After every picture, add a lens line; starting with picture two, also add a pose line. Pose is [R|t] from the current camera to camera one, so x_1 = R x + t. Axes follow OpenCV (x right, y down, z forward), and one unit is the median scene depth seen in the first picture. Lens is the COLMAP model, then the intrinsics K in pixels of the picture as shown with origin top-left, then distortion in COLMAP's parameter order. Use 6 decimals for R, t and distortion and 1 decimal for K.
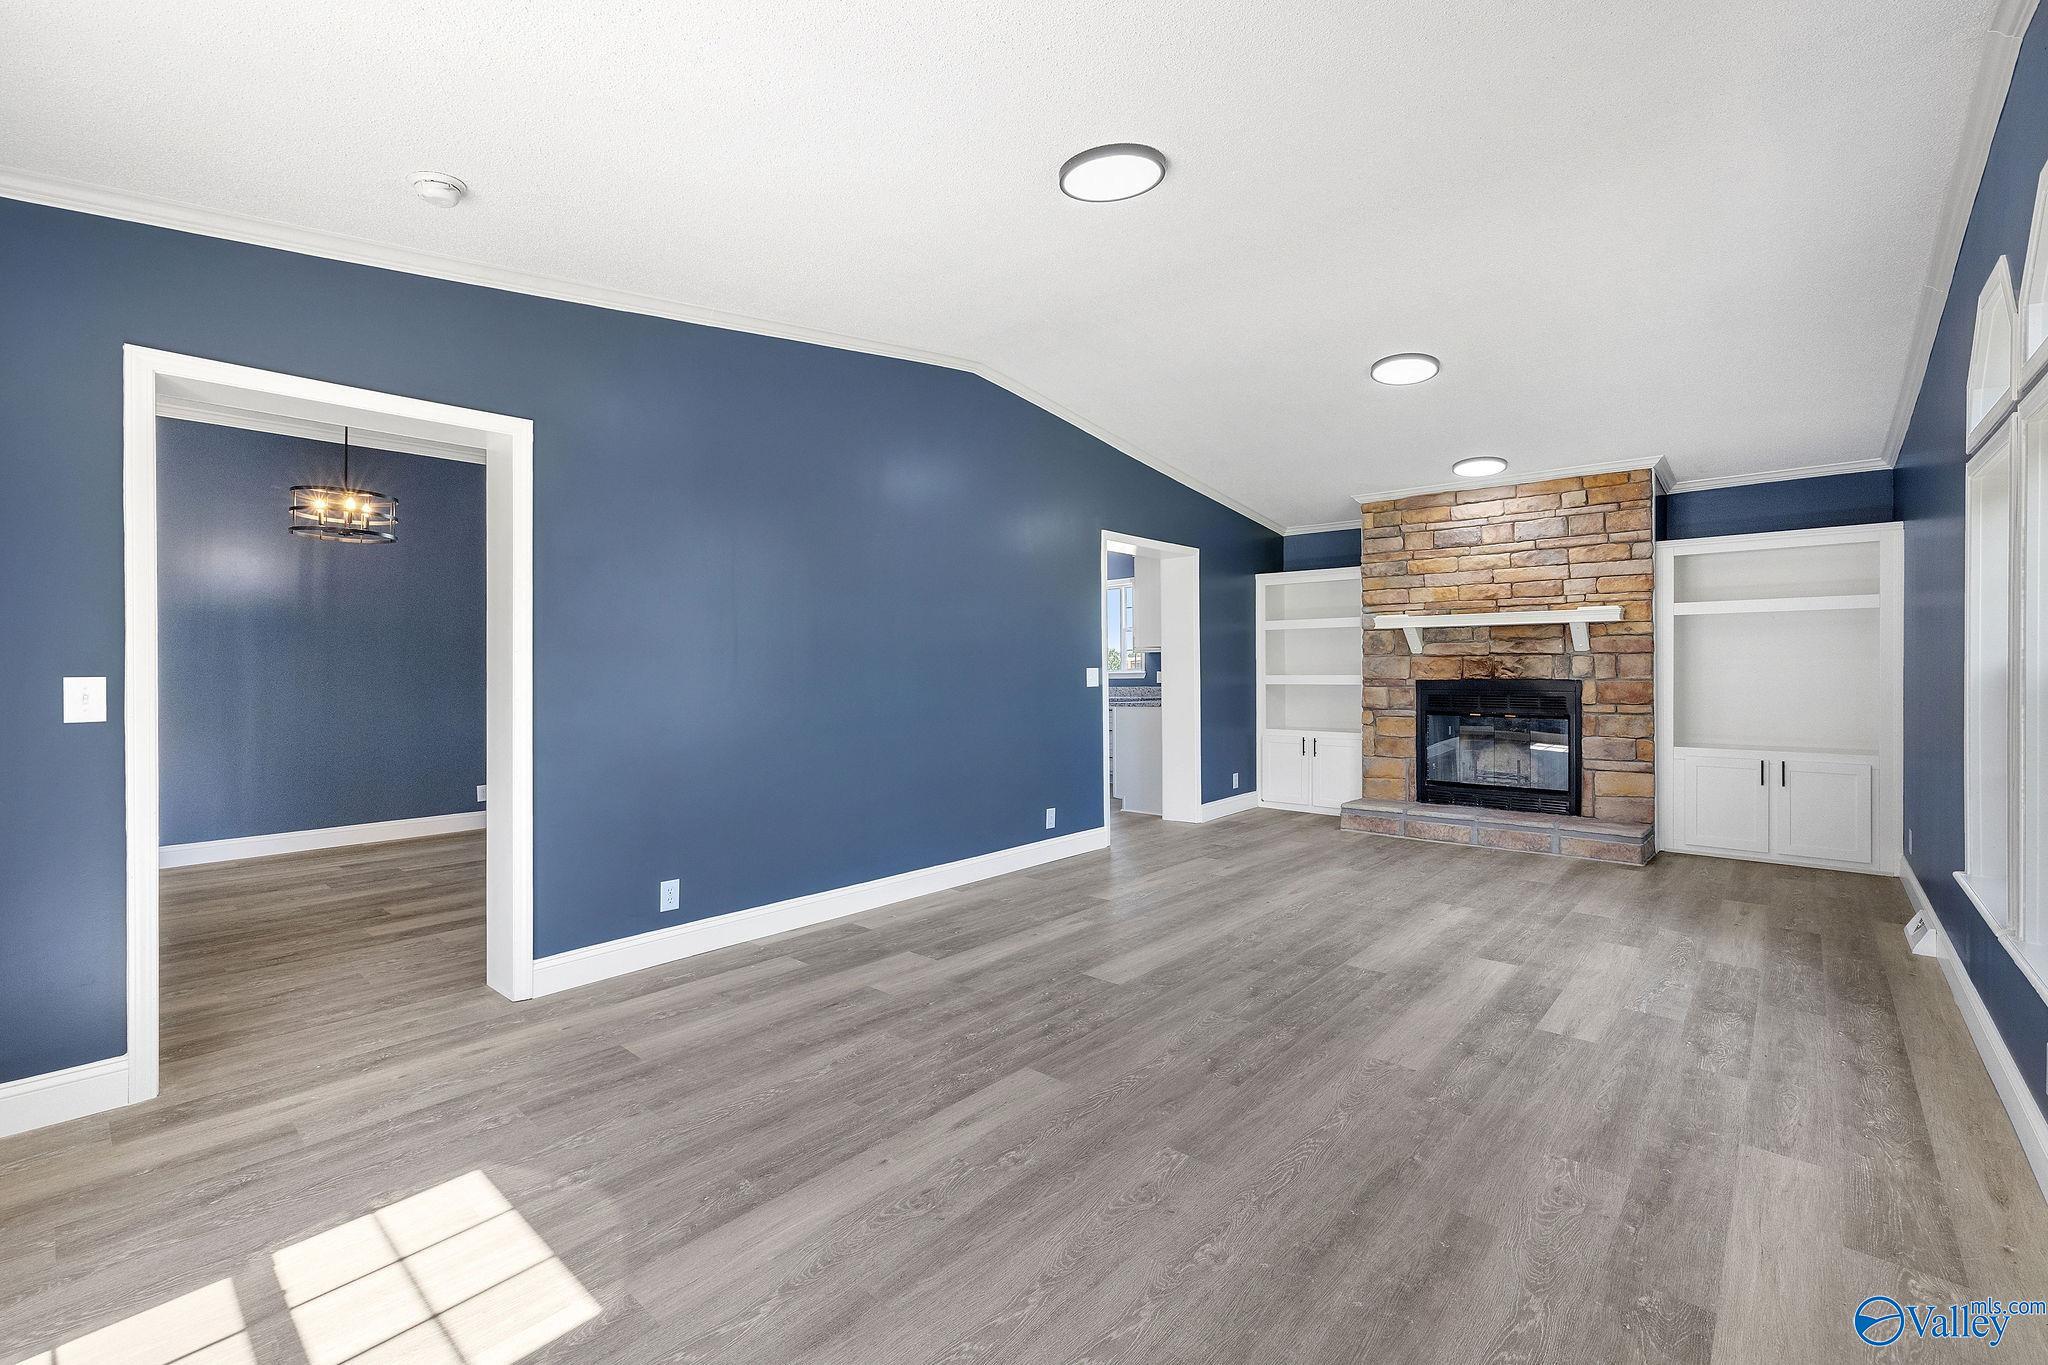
lens RADIAL K [[887.9, 0, 1012.7], [0, 887.9, 680.8], [0, 0, 1]] dist [0.001244, 0.000023]
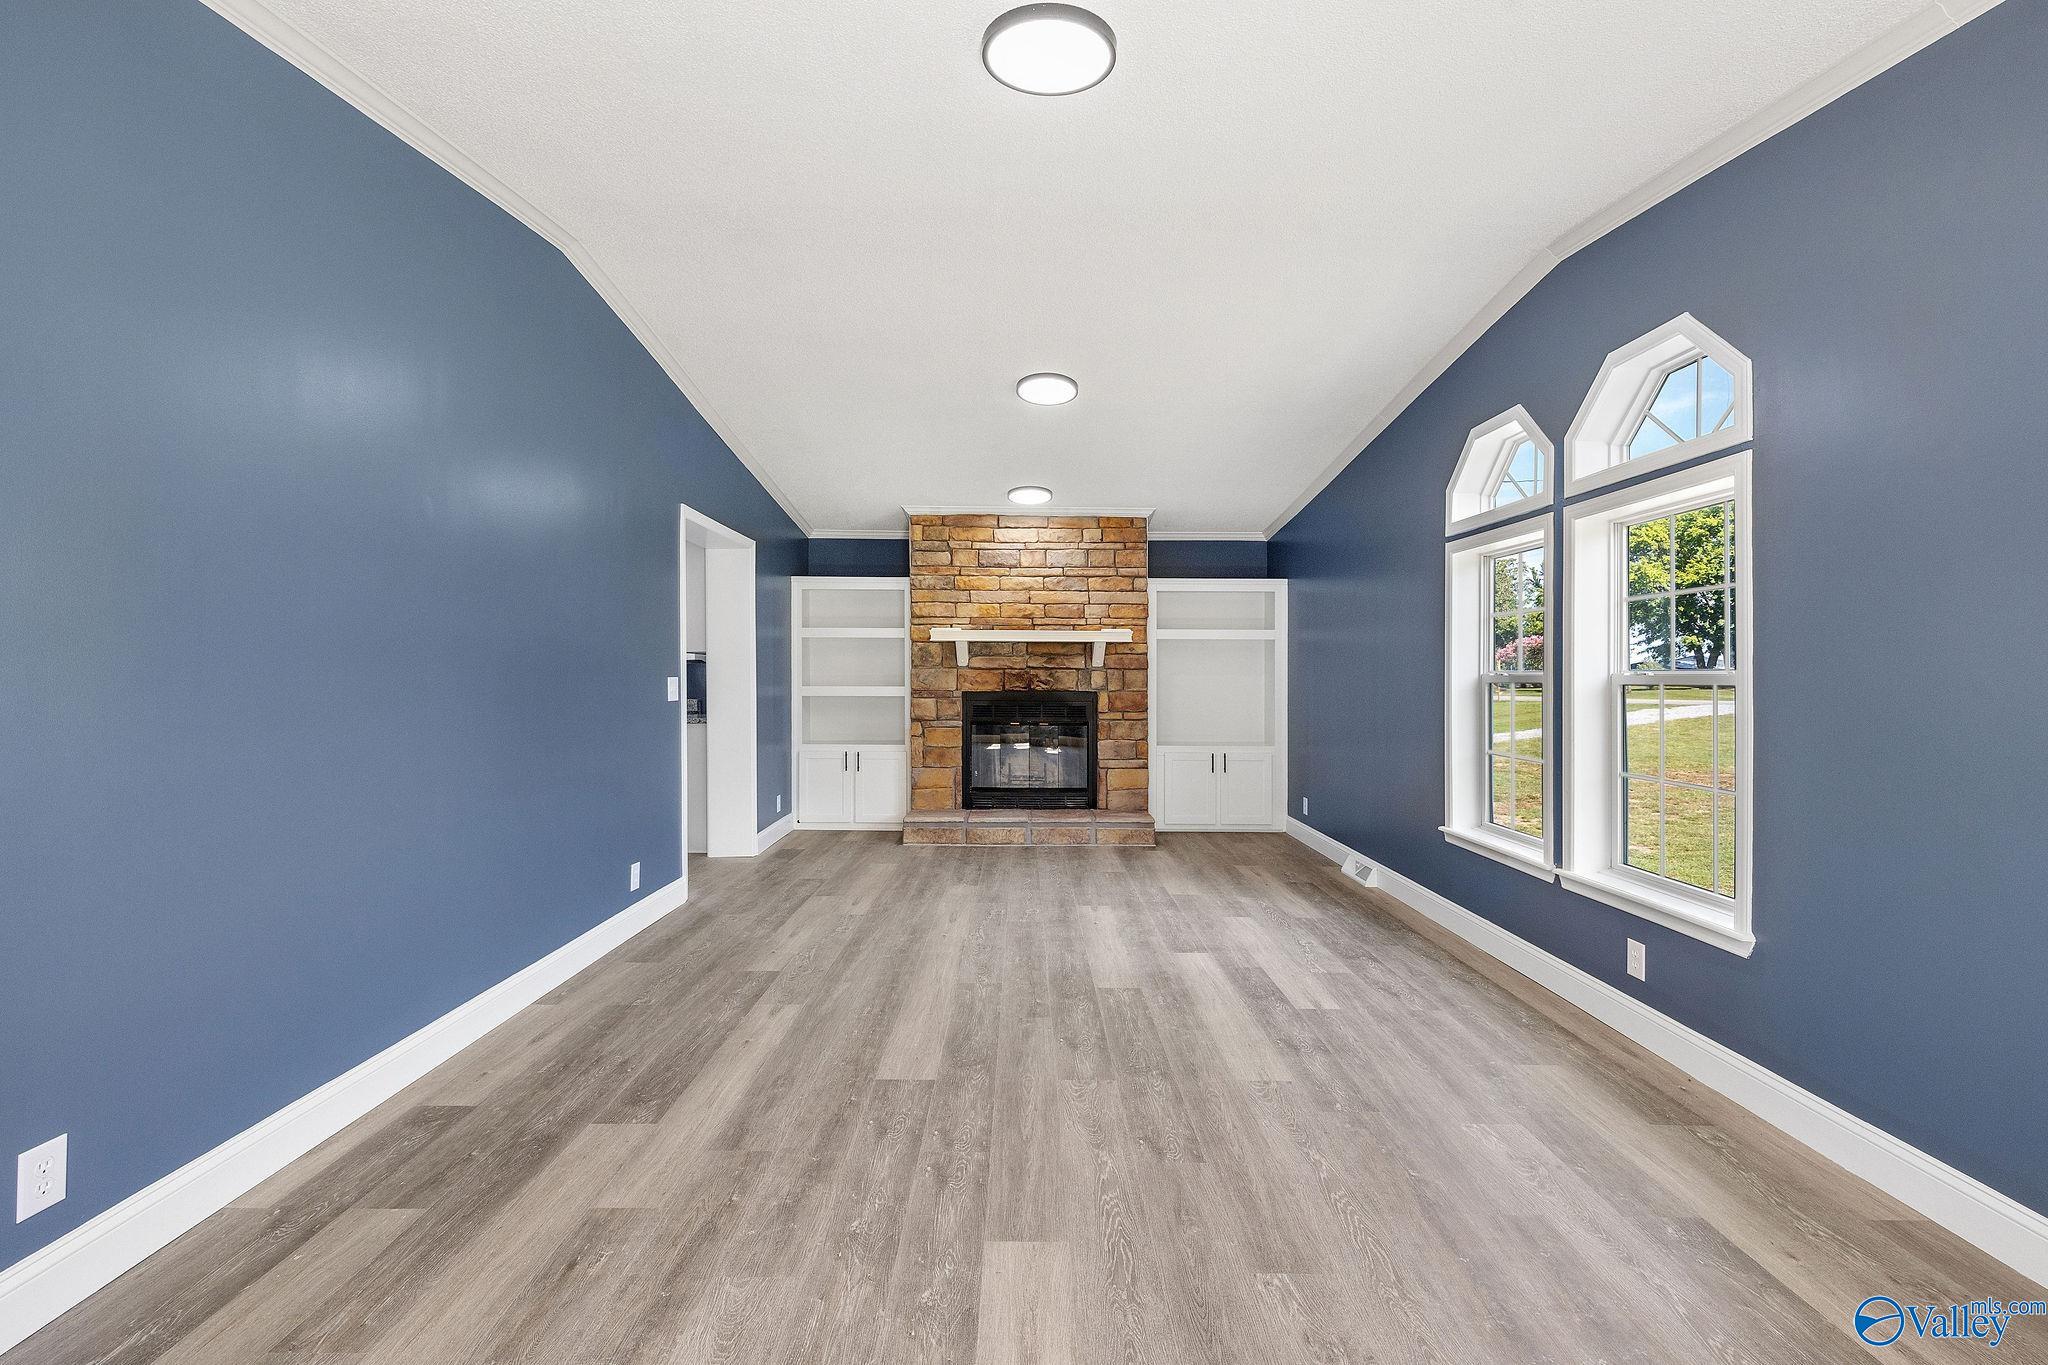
lens RADIAL K [[880.2, 0, 1033.3], [0, 880.2, 678.3], [0, 0, 1]] dist [-0.000845, -0.000043]
pose [[0.737462, 0.009370, 0.675324, -0.201329], [0.000311, 0.999899, -0.014213, -0.001863], [-0.675389, 0.010691, 0.737384, 0.209671]]
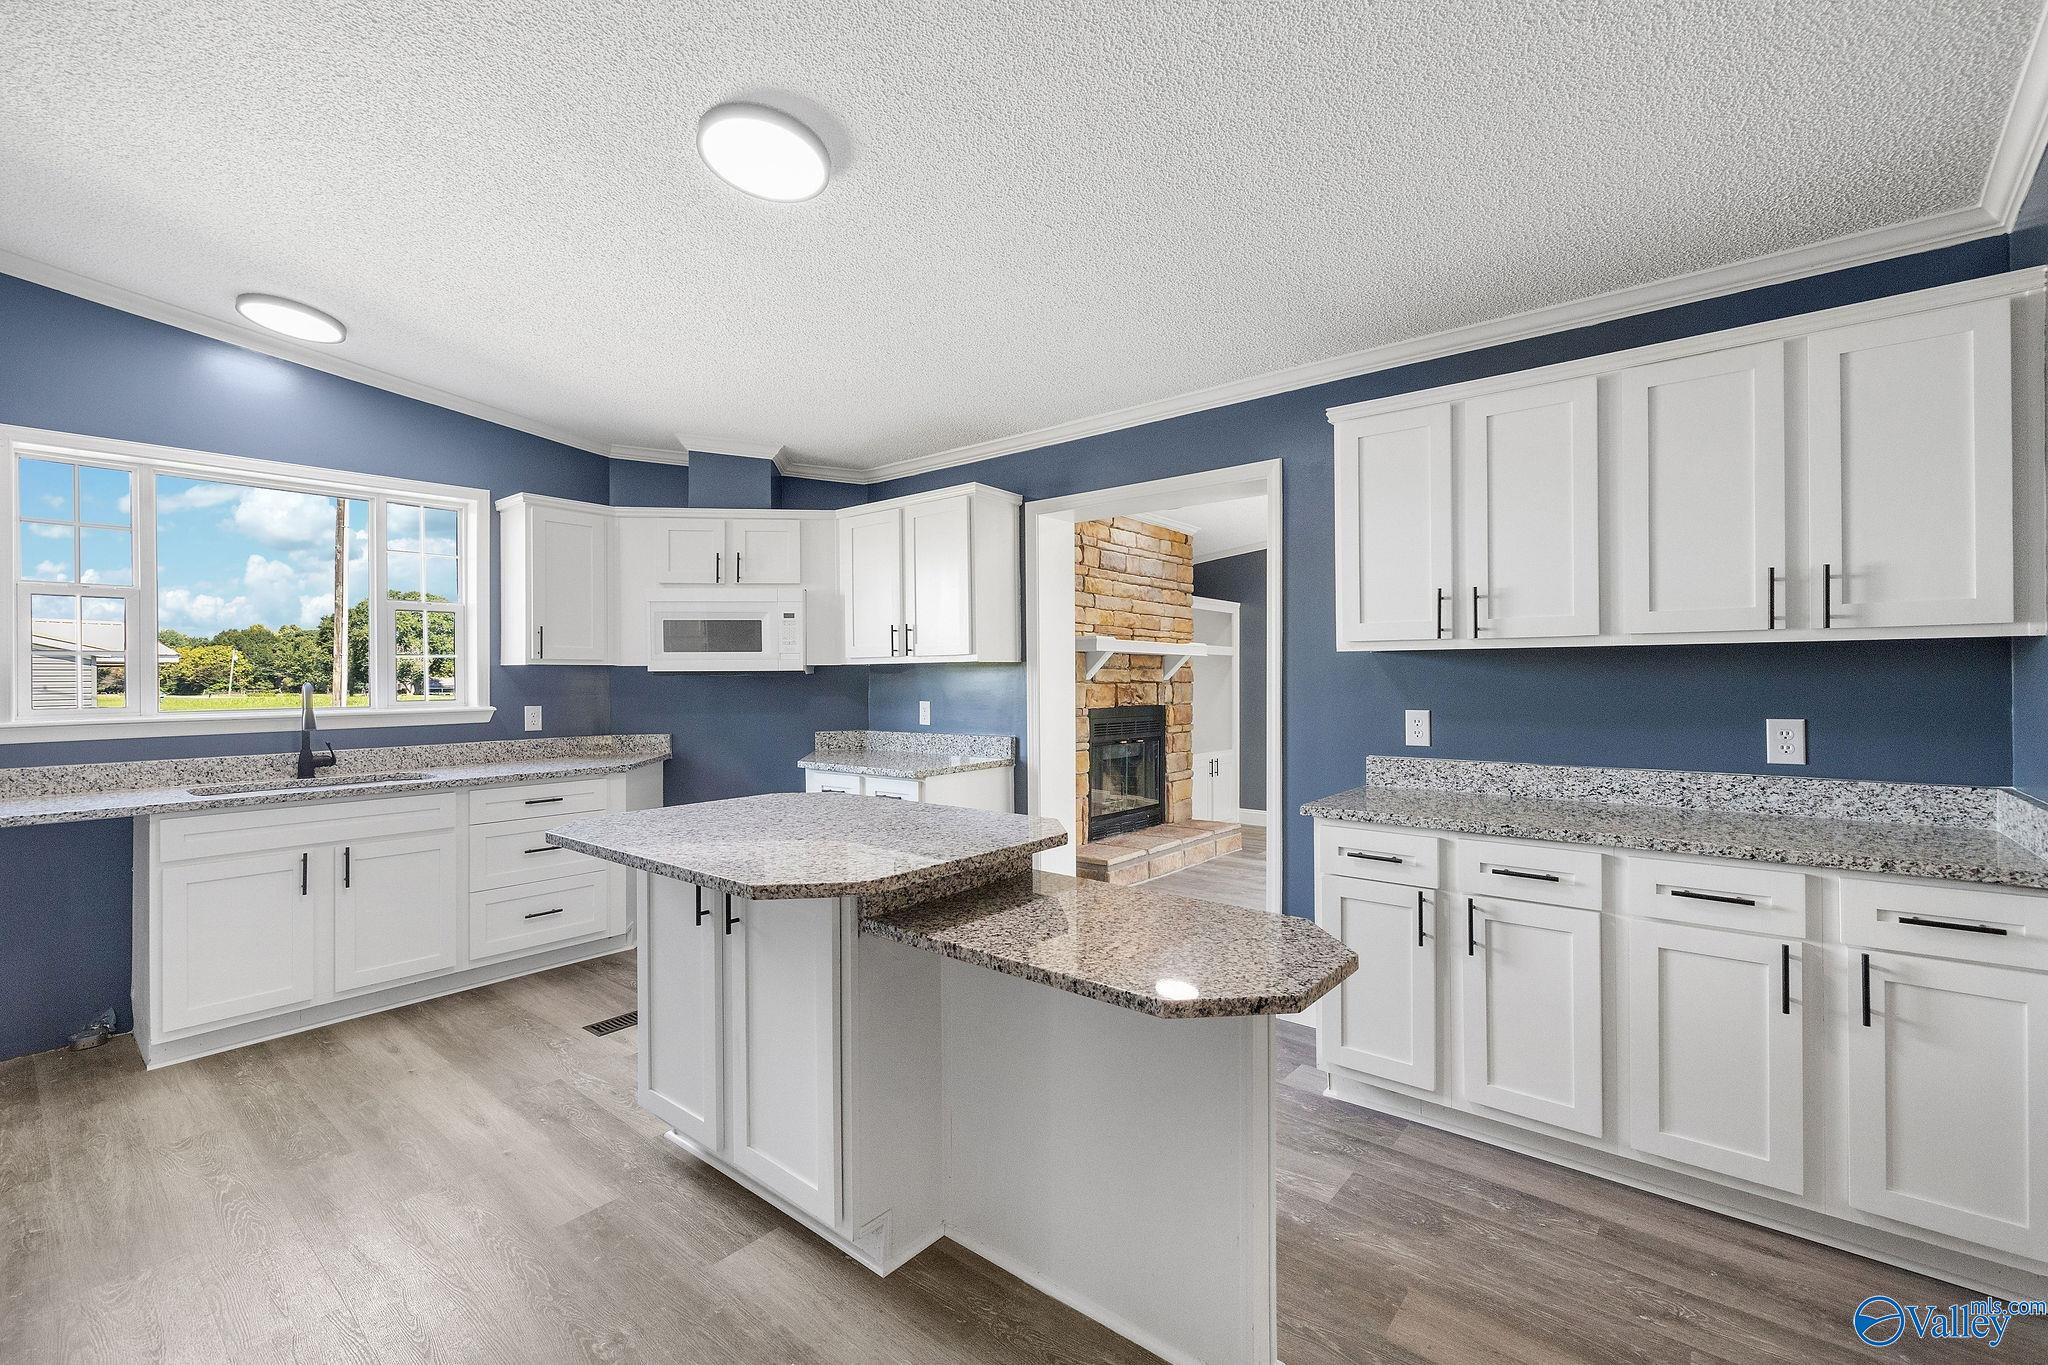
lens RADIAL K [[880.2, 0, 1033.3], [0, 880.2, 678.3], [0, 0, 1]] dist [-0.000845, -0.000043]
pose [[-0.039377, 0.006159, 0.999205, -0.499892], [0.007752, 0.999953, -0.005858, -0.030684], [-0.999194, 0.007516, -0.039423, 1.230423]]
